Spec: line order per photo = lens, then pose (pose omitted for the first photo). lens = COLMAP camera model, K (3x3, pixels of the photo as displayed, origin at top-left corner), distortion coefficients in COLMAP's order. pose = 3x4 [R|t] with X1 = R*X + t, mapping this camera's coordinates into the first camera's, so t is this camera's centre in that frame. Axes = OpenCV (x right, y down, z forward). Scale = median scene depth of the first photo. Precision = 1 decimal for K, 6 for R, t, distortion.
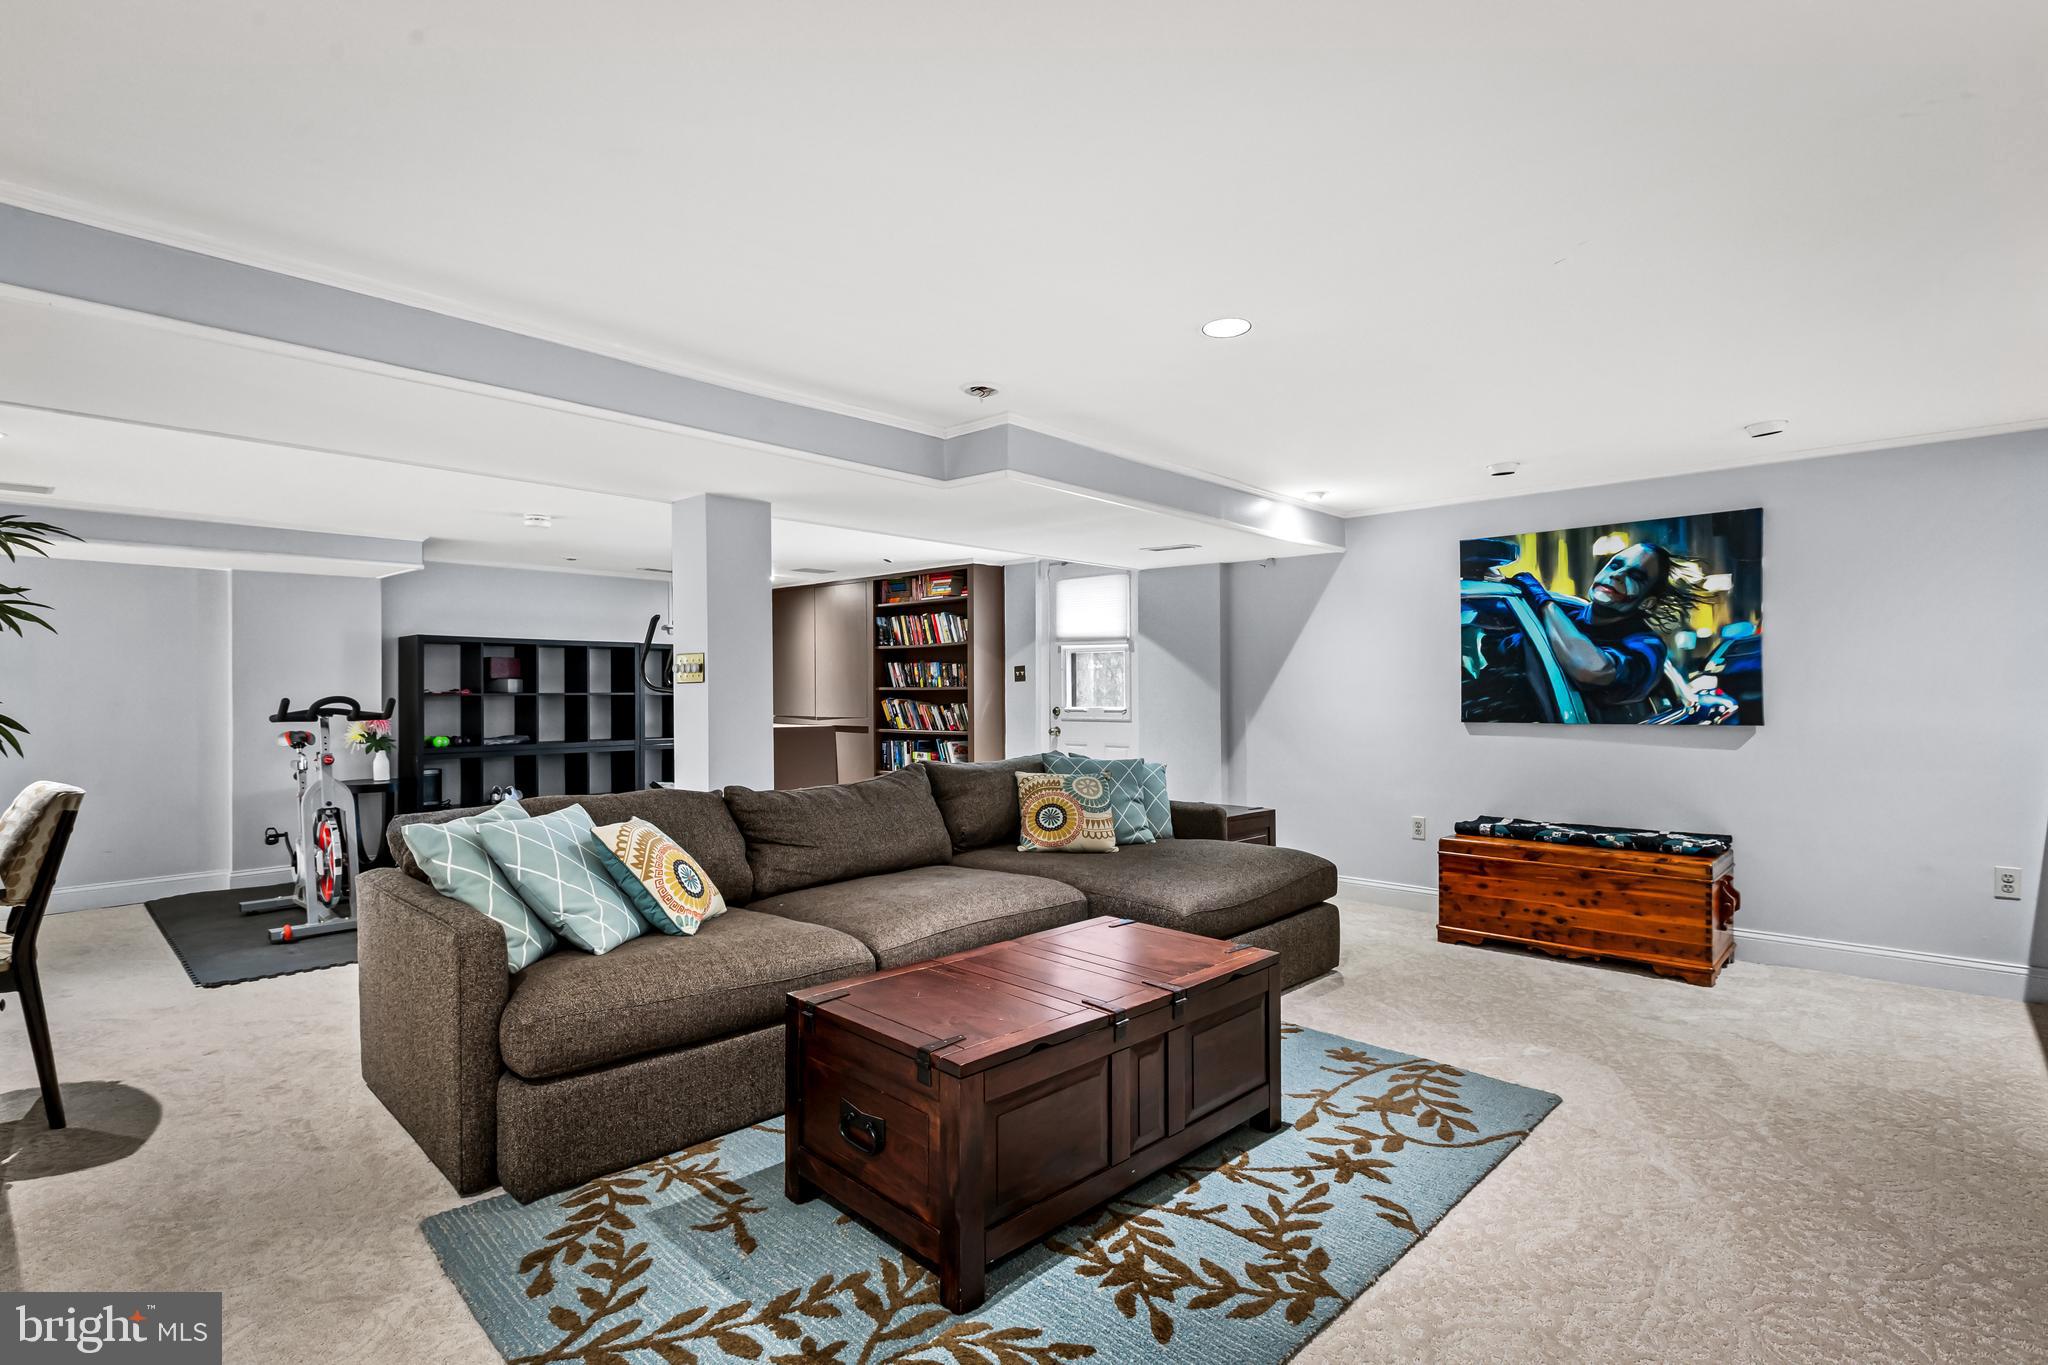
lens RADIAL K [[935.2, 0, 1028.7], [0, 935.2, 687.7], [0, 0, 1]] dist [-0.001285, 0.000723]
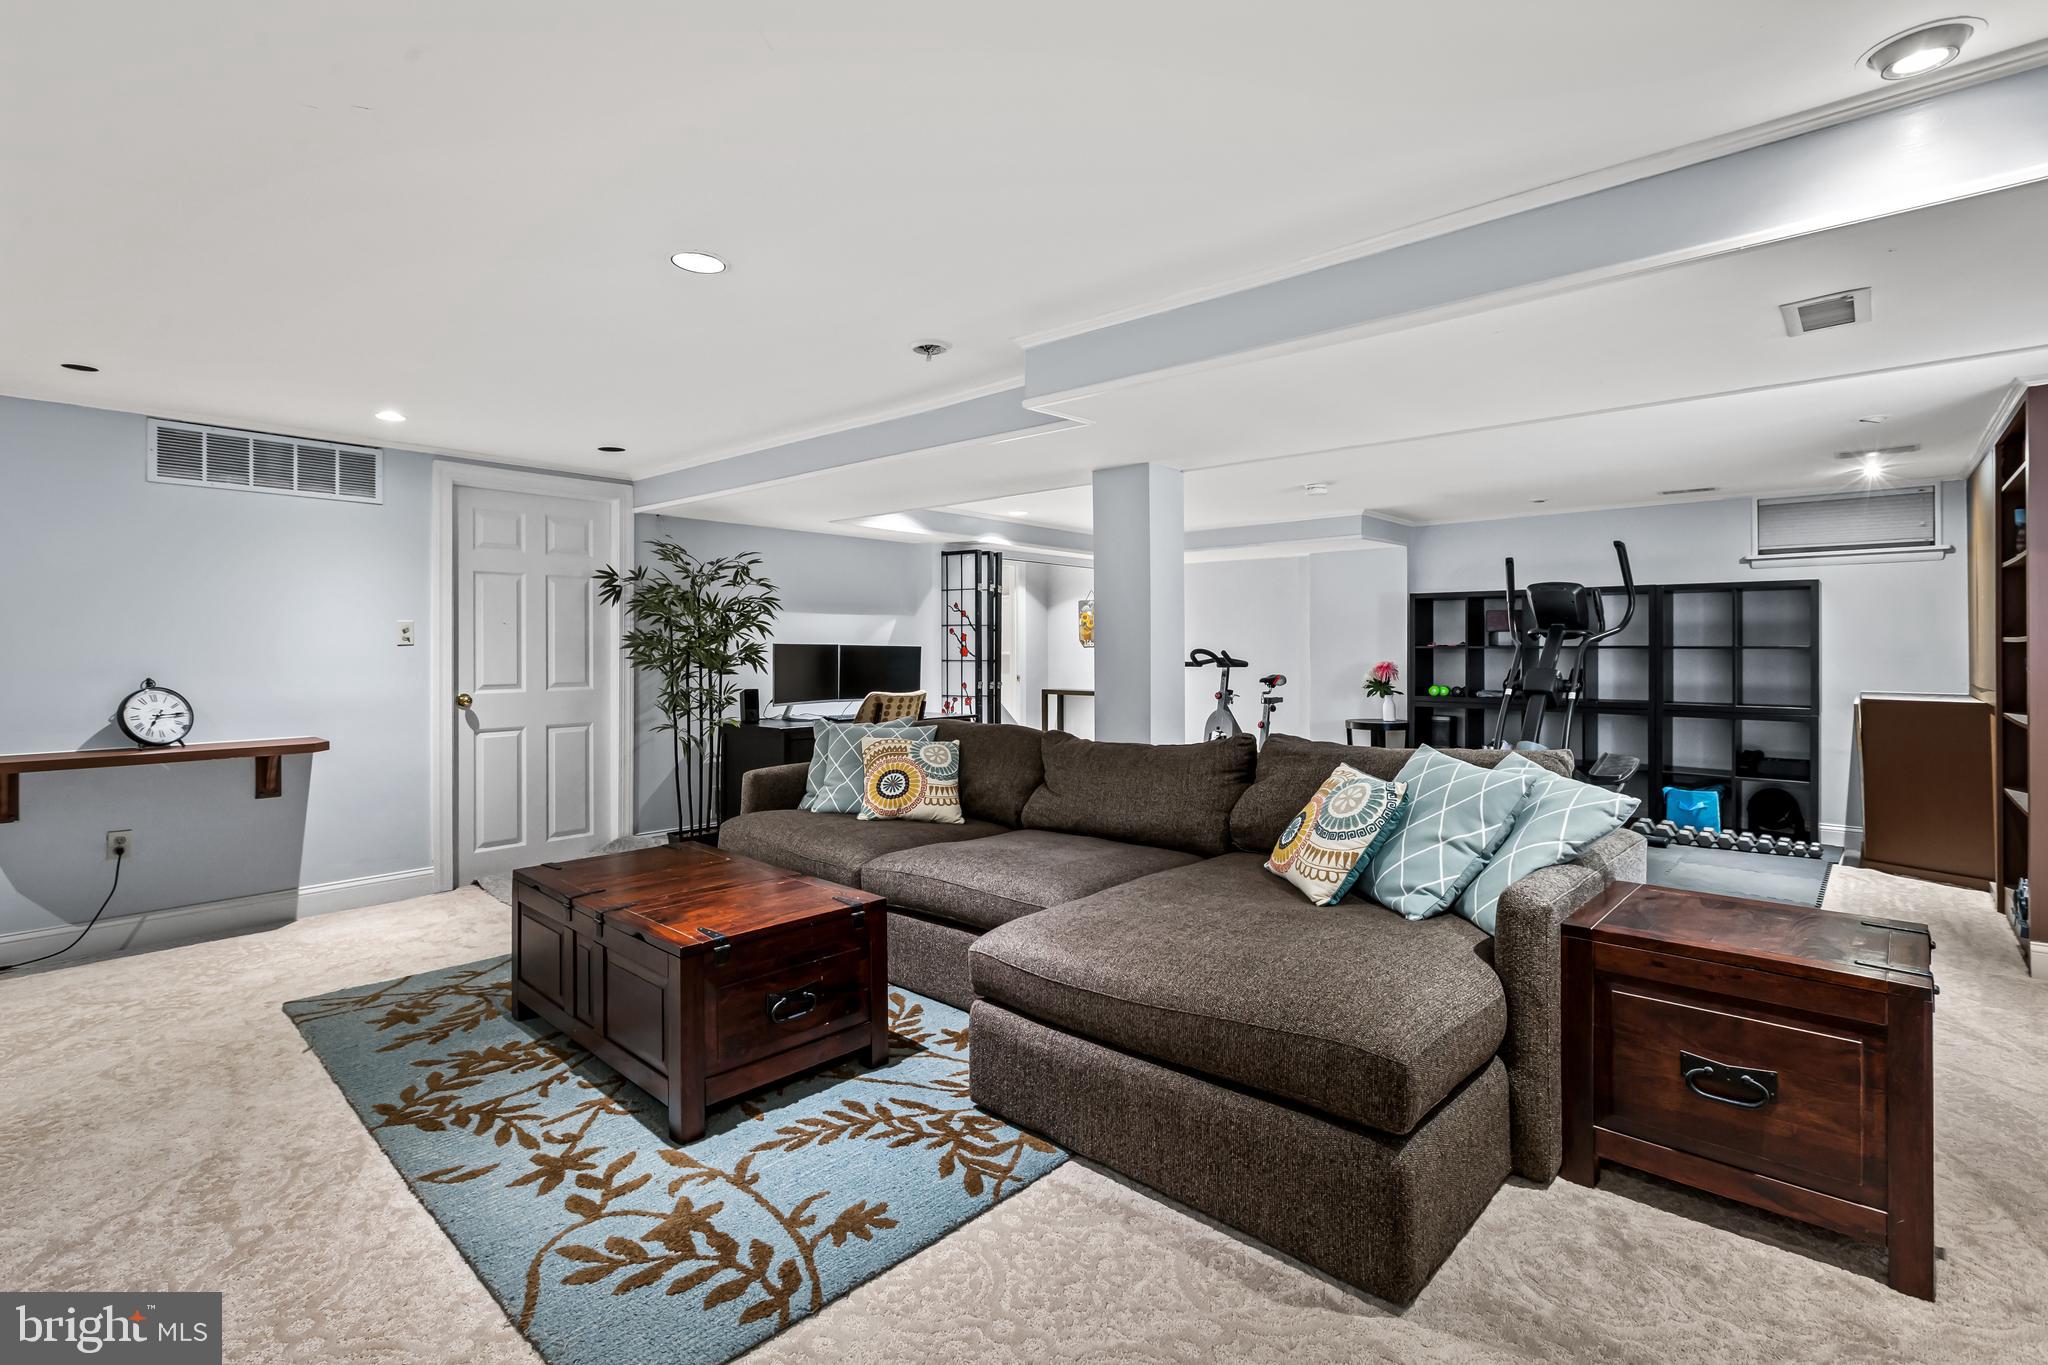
lens RADIAL K [[935.2, 0, 1029.0], [0, 935.2, 663.6], [0, 0, 1]] dist [-0.001285, 0.000723]
pose [[0.058968, 0.020848, -0.998042, 1.219721], [0.008888, 0.999731, 0.021408, -0.002202], [0.998220, -0.010133, 0.058767, 1.344138]]
